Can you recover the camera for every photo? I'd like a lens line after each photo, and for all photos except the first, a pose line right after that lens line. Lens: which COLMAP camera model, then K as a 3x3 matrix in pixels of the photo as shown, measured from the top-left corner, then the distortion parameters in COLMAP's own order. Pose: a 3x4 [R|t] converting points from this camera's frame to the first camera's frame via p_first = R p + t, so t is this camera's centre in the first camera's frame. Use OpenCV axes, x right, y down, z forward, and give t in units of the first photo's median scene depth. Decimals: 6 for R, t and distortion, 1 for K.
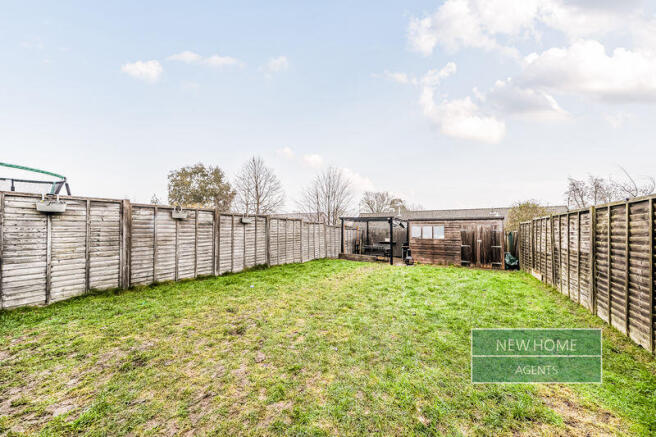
lens RADIAL K [[224.2, 0, 325.5], [0, 224.2, 218.5], [0, 0, 1]] dist [0.000964, -0.000072]
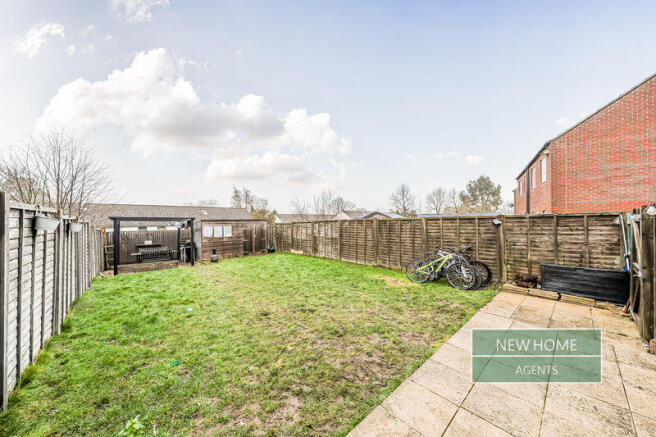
lens RADIAL K [[224.2, 0, 325.5], [0, 224.2, 218.5], [0, 0, 1]] dist [0.000964, -0.000072]
pose [[0.306685, 0.005101, 0.951797, -0.553660], [-0.027889, 0.999604, 0.003629, -0.029084], [-0.951402, -0.027658, 0.306706, 0.155463]]
